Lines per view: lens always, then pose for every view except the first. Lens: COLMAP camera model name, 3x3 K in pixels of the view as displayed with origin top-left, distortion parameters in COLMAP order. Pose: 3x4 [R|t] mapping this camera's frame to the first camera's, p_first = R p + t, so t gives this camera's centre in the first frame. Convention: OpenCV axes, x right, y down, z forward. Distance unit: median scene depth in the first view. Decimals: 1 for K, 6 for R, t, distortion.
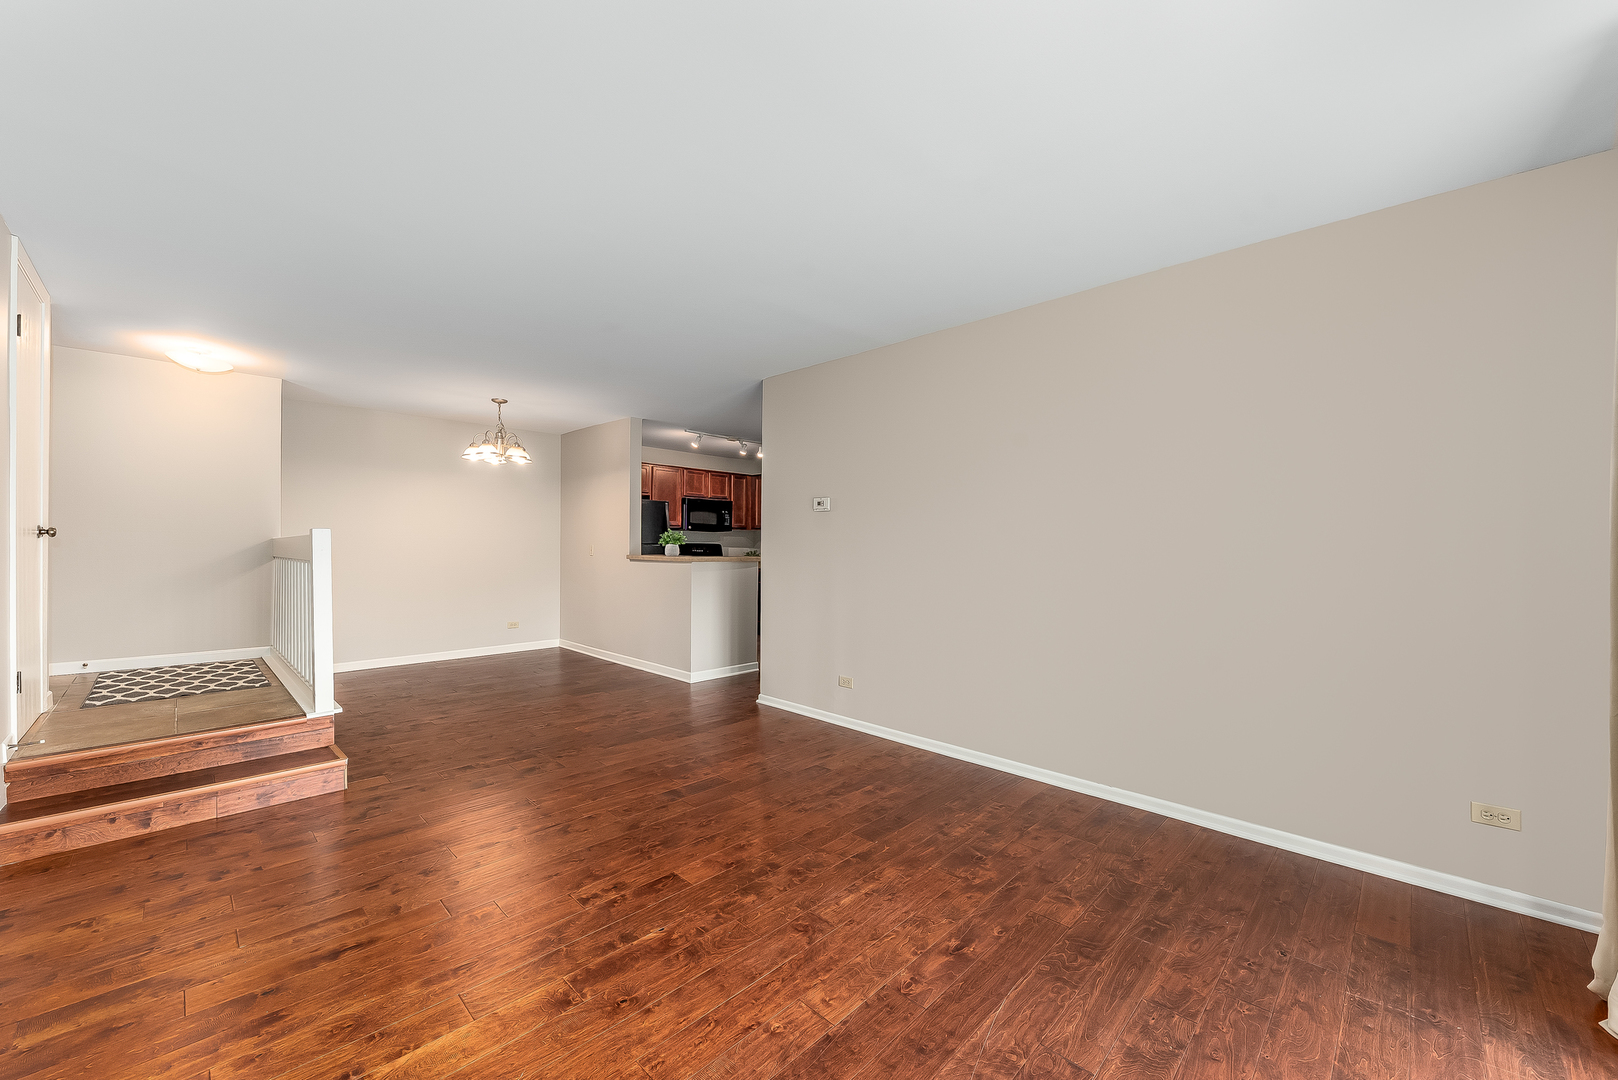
lens RADIAL K [[615.3, 0, 809.0], [0, 615.3, 540.0], [0, 0, 1]] dist [-0.001235, -0.000110]
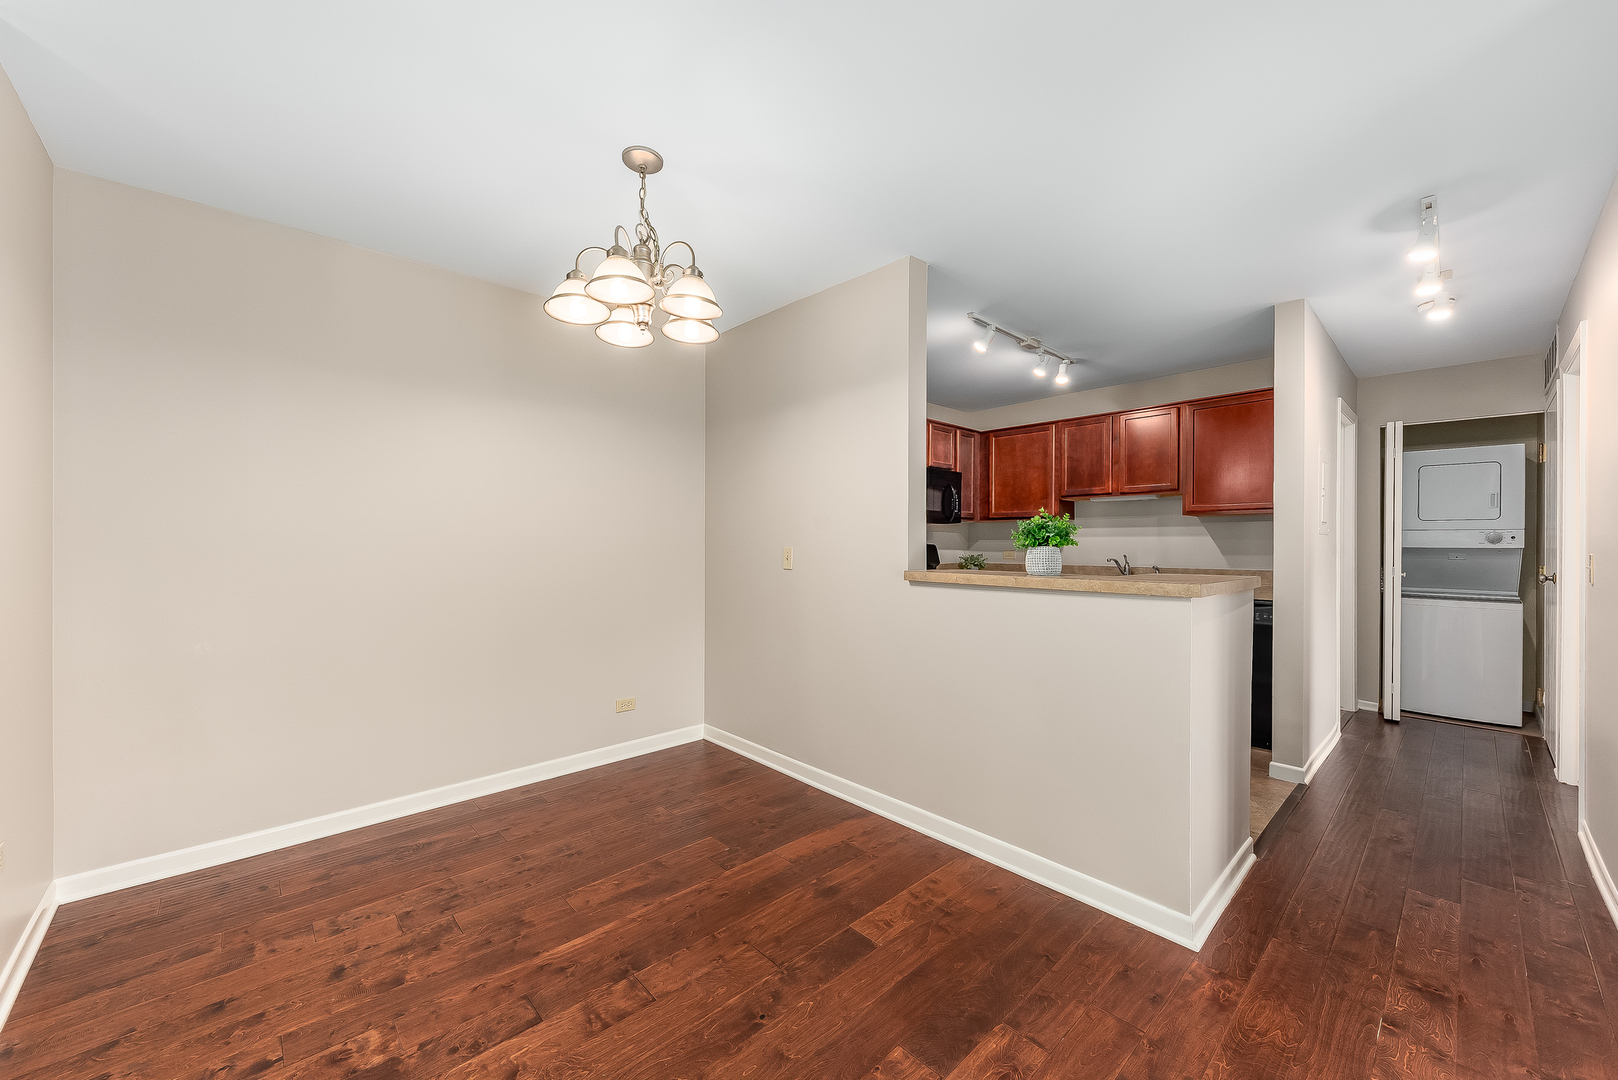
lens RADIAL K [[611.2, 0, 809.0], [0, 611.2, 540.0], [0, 0, 1]] dist [0.001385, -0.000070]
pose [[0.998870, -0.002485, -0.047466, -0.253588], [0.002518, 0.999997, 0.000635, 0.001199], [0.047464, -0.000754, 0.998873, 0.417819]]
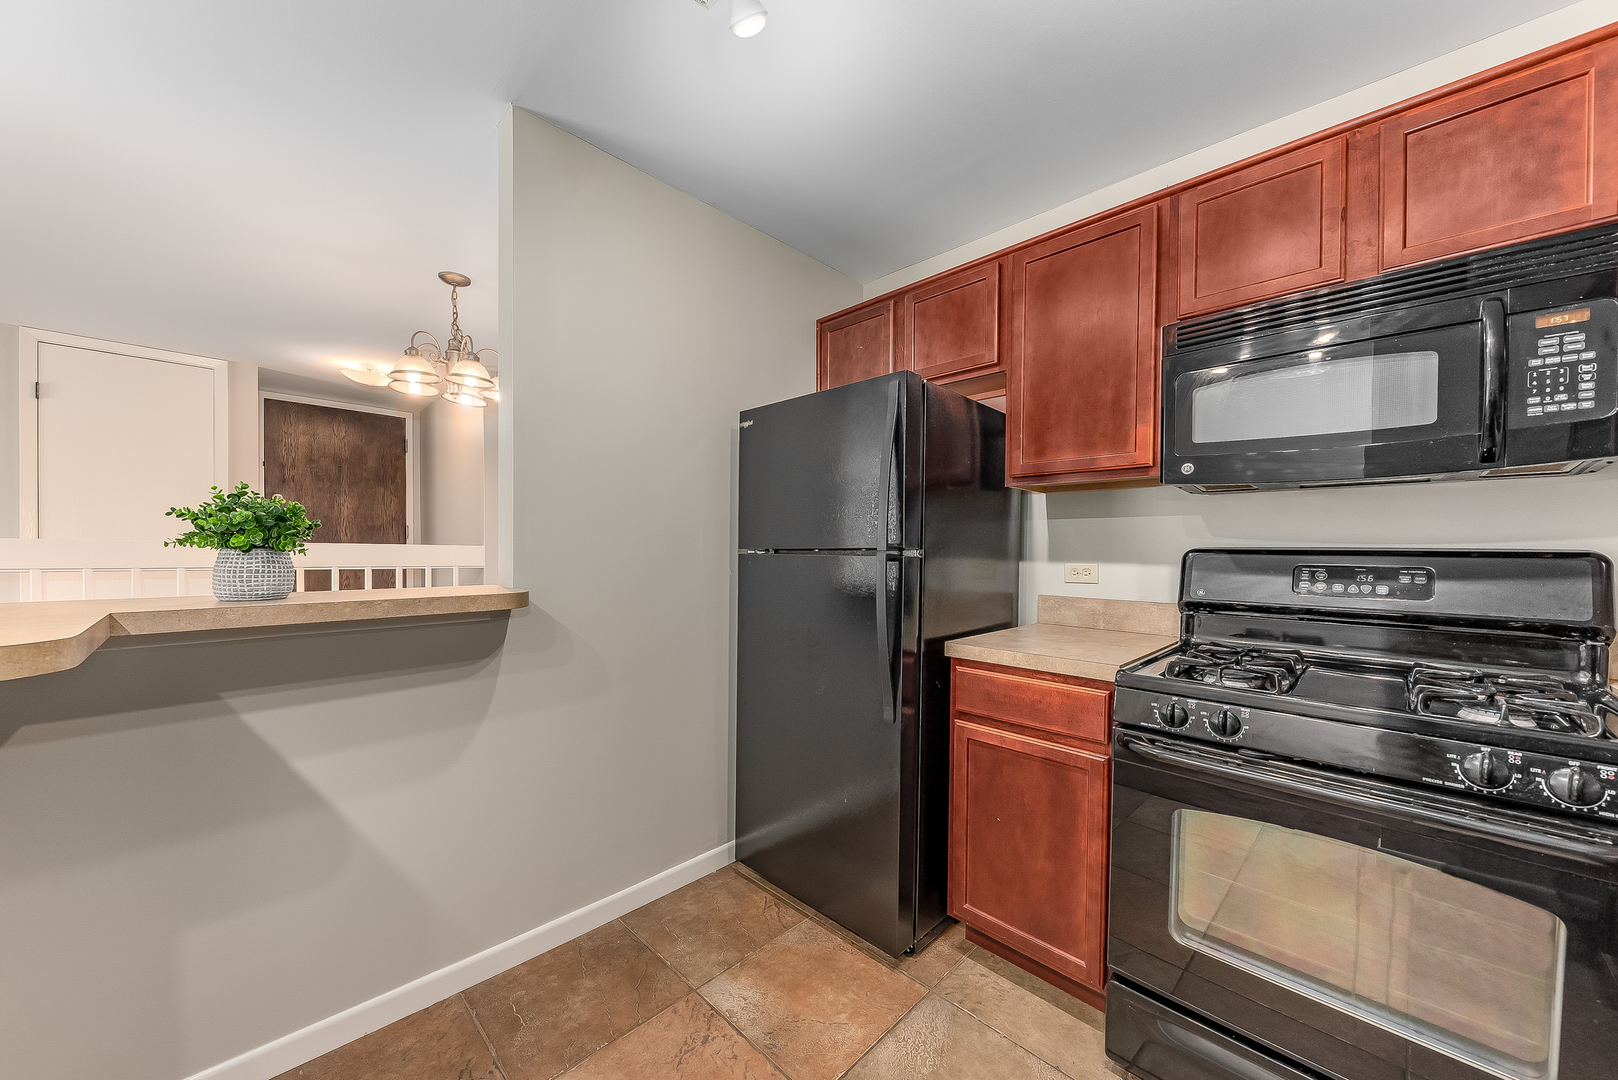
lens RADIAL K [[568.0, 0, 809.1], [0, 568.0, 559.0], [0, 0, 1]] dist [-0.018241, -0.000109]
pose [[-0.006647, 0.010004, -0.999928, -0.007808], [-0.002802, 0.999946, 0.010022, 0.007652], [0.999974, 0.002868, -0.006619, 0.861278]]
